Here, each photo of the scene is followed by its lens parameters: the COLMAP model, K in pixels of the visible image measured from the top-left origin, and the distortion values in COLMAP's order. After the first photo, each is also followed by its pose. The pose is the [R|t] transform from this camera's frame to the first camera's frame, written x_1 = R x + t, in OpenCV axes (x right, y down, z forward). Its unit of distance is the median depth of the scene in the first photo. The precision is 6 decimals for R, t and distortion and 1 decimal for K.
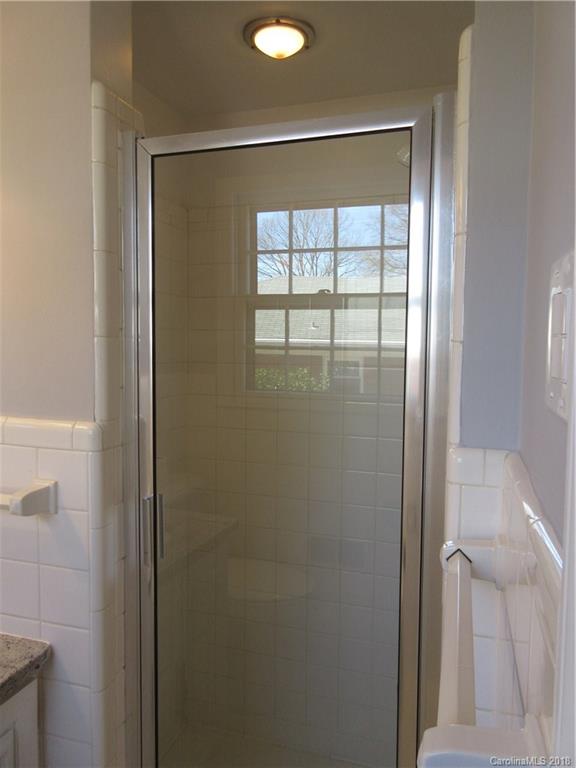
lens RADIAL K [[573.9, 0, 284.3], [0, 573.9, 382.8], [0, 0, 1]] dist [-0.004238, 0.014828]
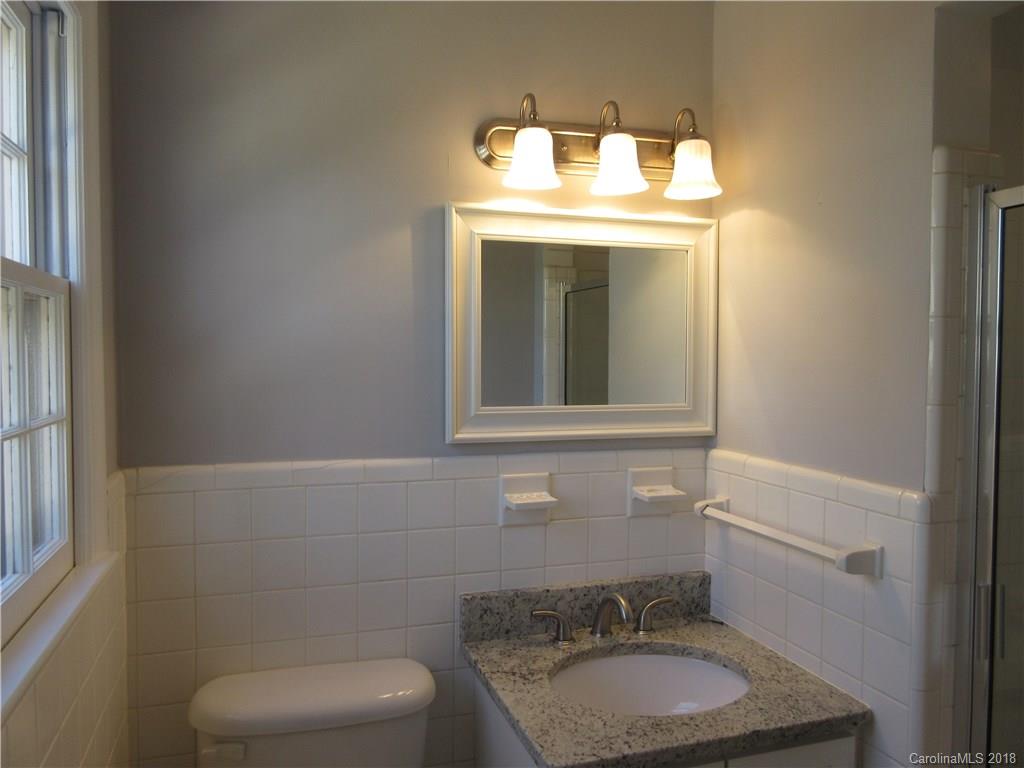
lens RADIAL K [[765.2, 0, 509.7], [0, 765.2, 385.3], [0, 0, 1]] dist [-0.004238, 0.014828]
pose [[0.582099, 0.022759, -0.812799, 0.305570], [-0.055385, 0.998396, -0.011709, -0.058093], [0.811229, 0.051832, 0.582426, -0.324846]]
